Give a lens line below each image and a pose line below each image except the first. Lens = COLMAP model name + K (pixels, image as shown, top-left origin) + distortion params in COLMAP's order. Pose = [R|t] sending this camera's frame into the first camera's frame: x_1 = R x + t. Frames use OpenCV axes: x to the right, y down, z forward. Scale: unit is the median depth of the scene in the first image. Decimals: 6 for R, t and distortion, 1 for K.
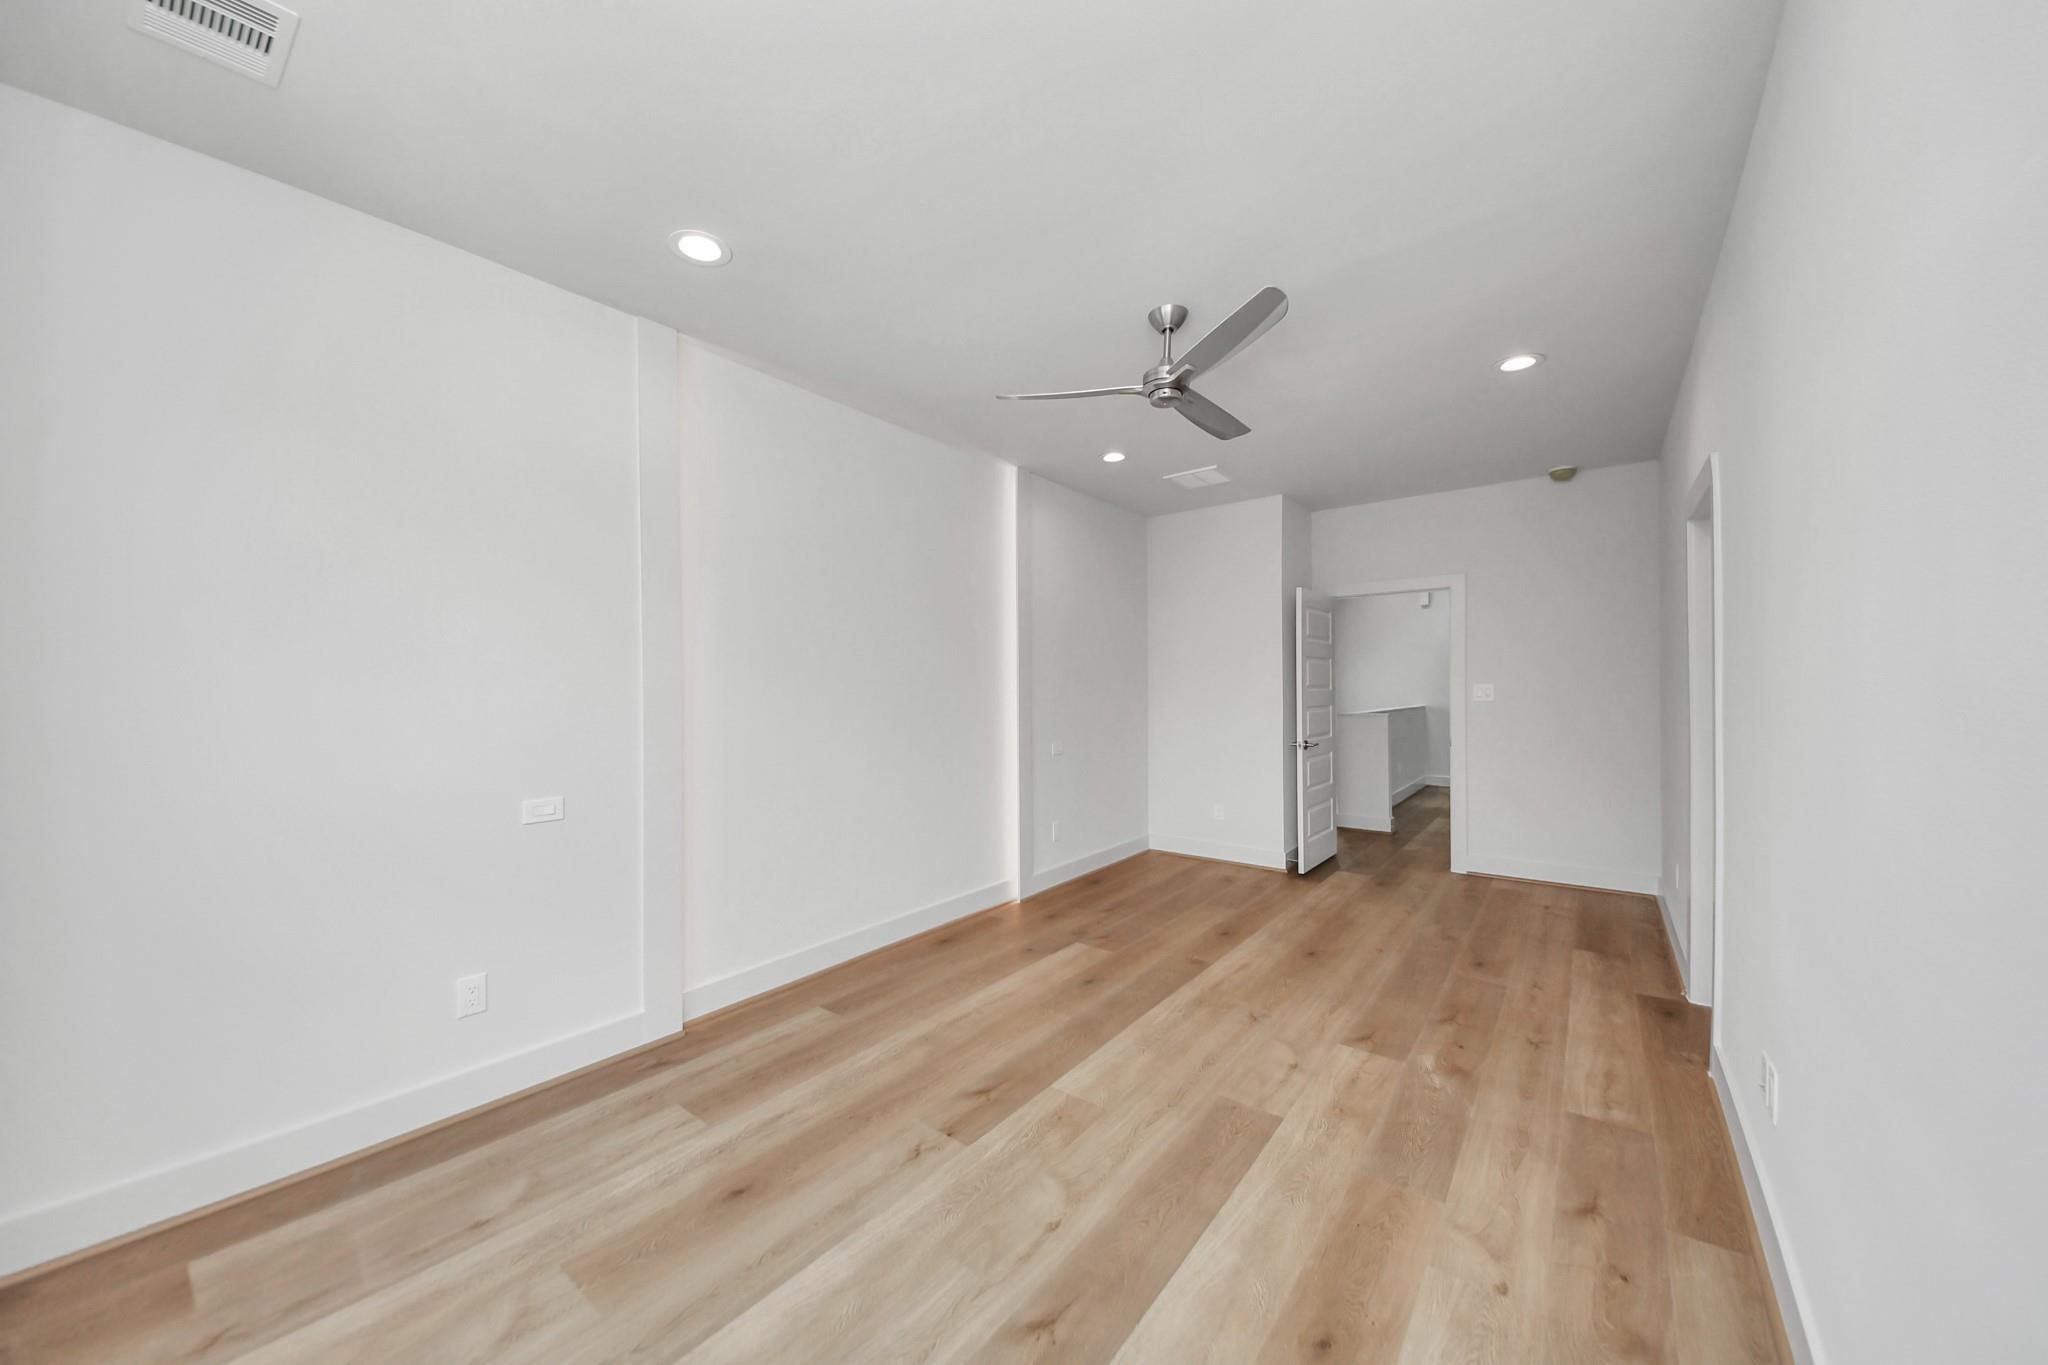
lens RADIAL K [[725.4, 0, 1017.4], [0, 725.4, 685.3], [0, 0, 1]] dist [0.050701, -0.028523]
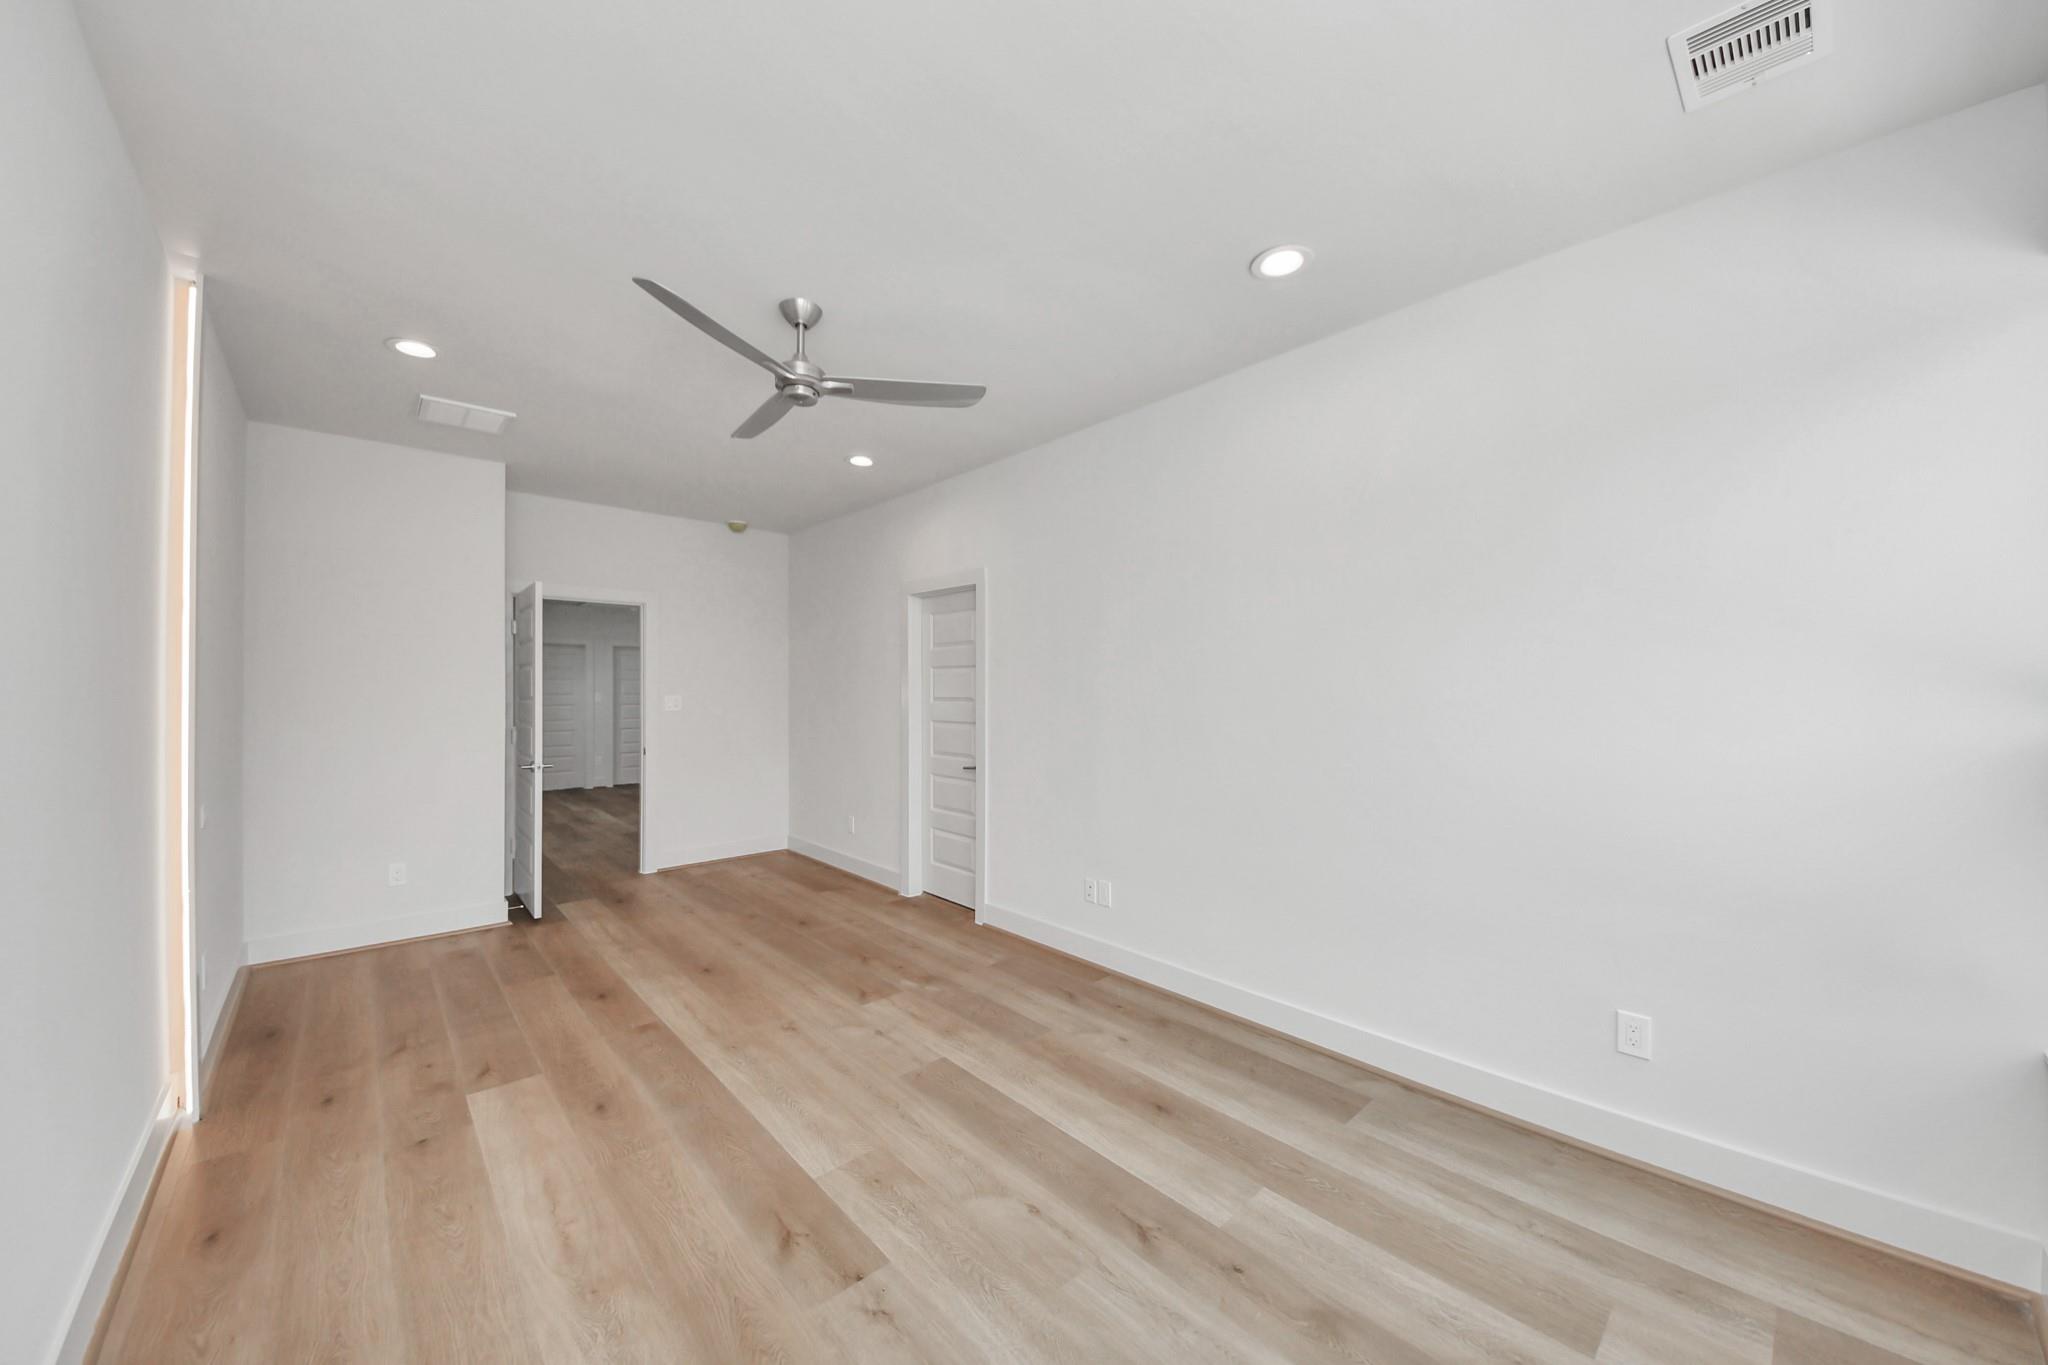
lens RADIAL K [[725.4, 0, 1017.4], [0, 725.4, 685.3], [0, 0, 1]] dist [0.050701, -0.028523]
pose [[0.174784, 0.013260, 0.984518, -0.655197], [-0.002530, 0.999912, -0.013018, -0.007373], [-0.984604, -0.000216, 0.174802, 0.540126]]
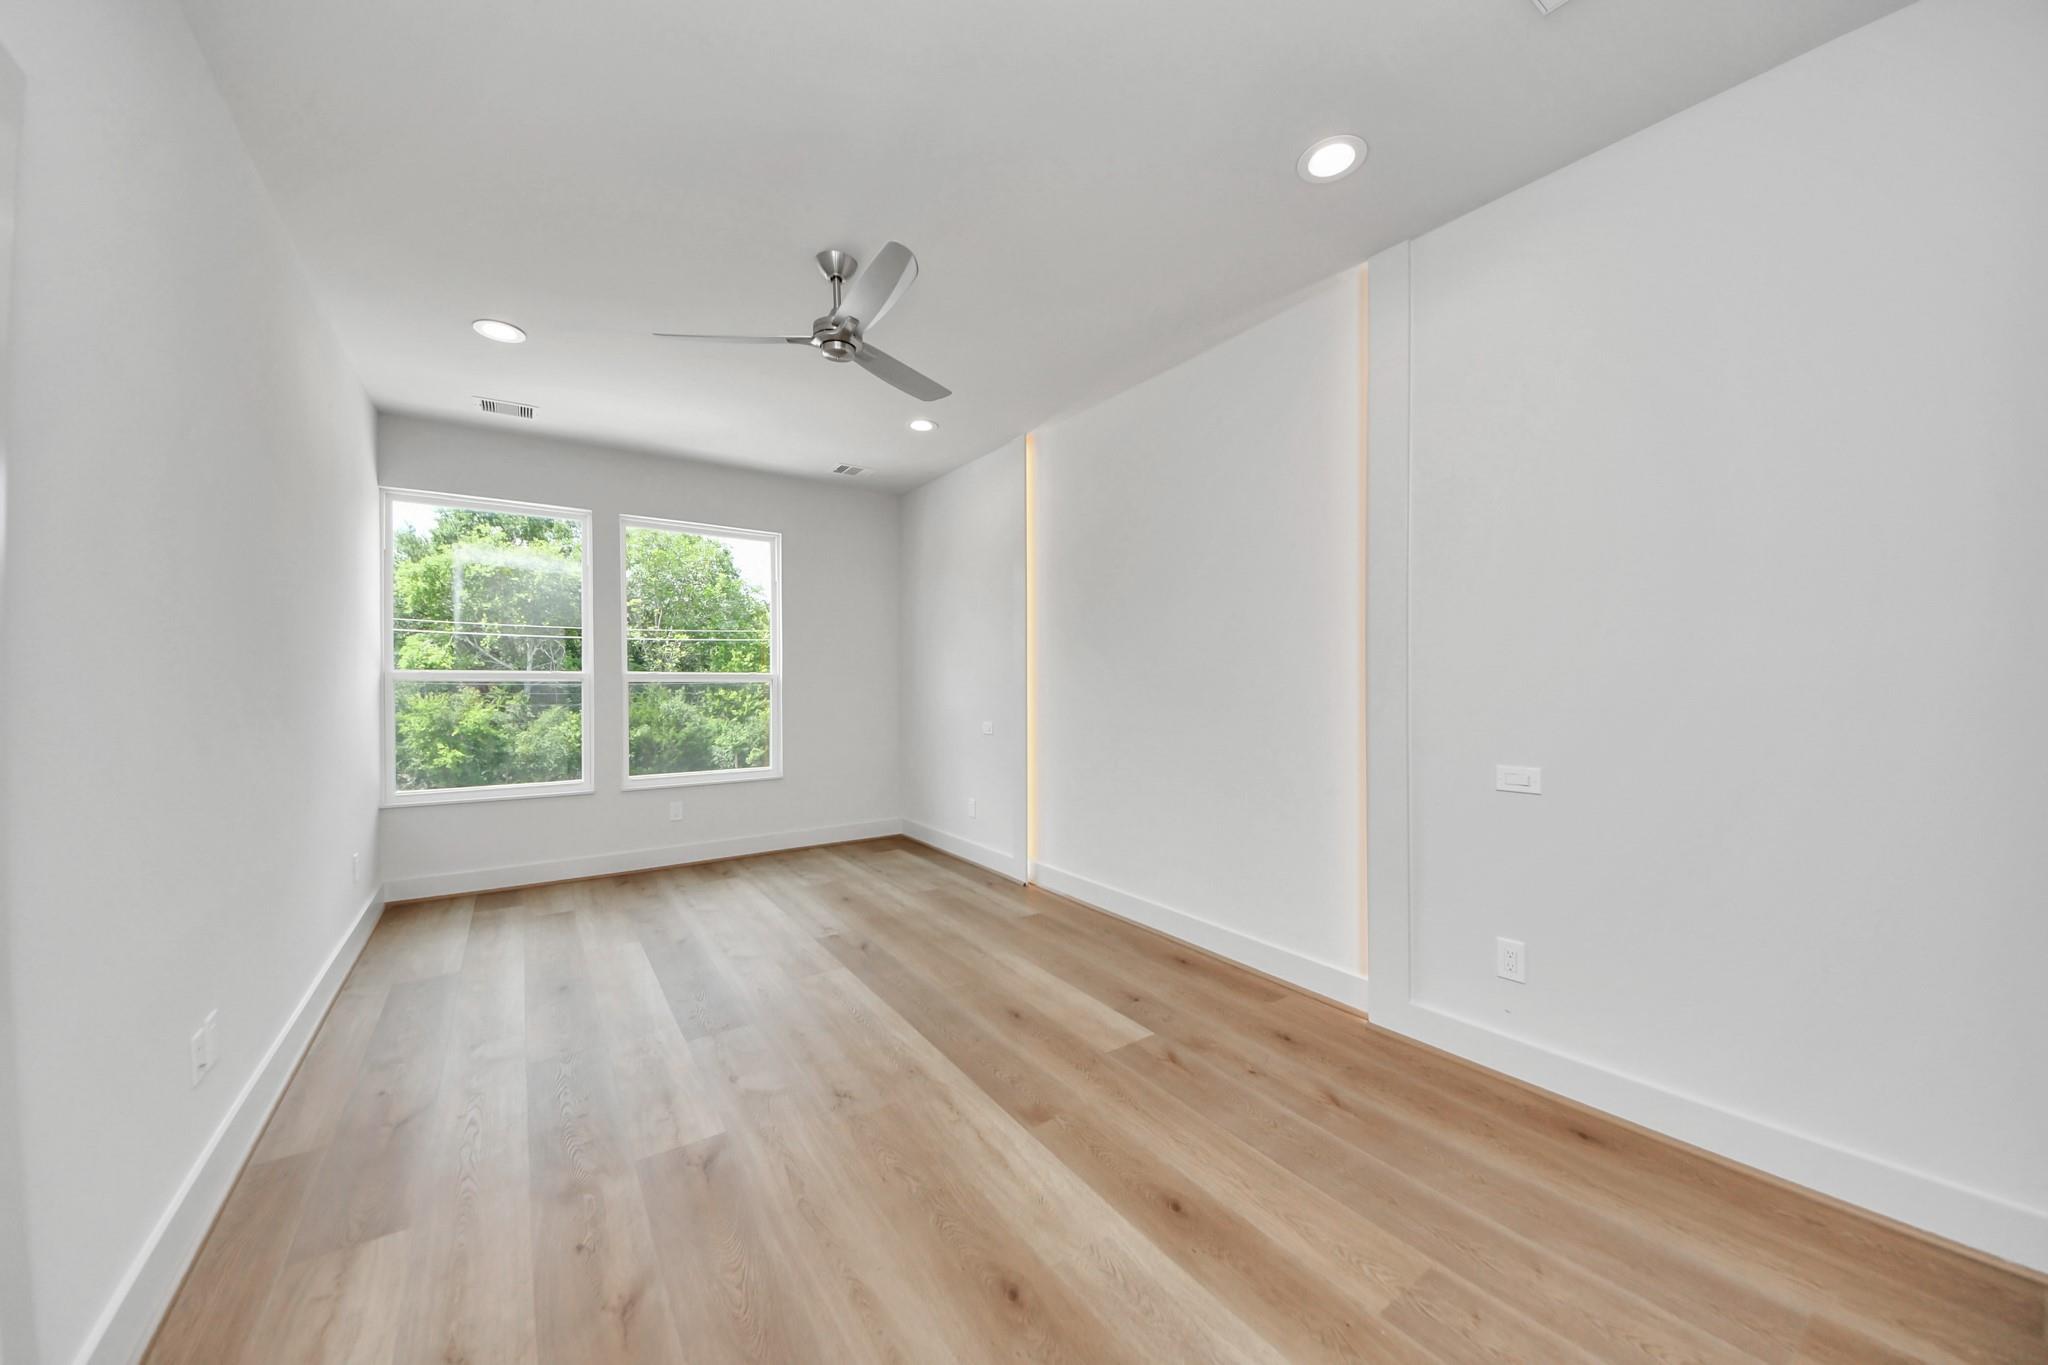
lens RADIAL K [[725.4, 0, 1017.4], [0, 725.4, 685.3], [0, 0, 1]] dist [0.050701, -0.028523]
pose [[-0.309566, 0.011120, -0.950813, 1.013661], [0.010662, 0.999909, 0.008223, 0.037621], [0.950818, -0.007592, -0.309657, 1.467529]]
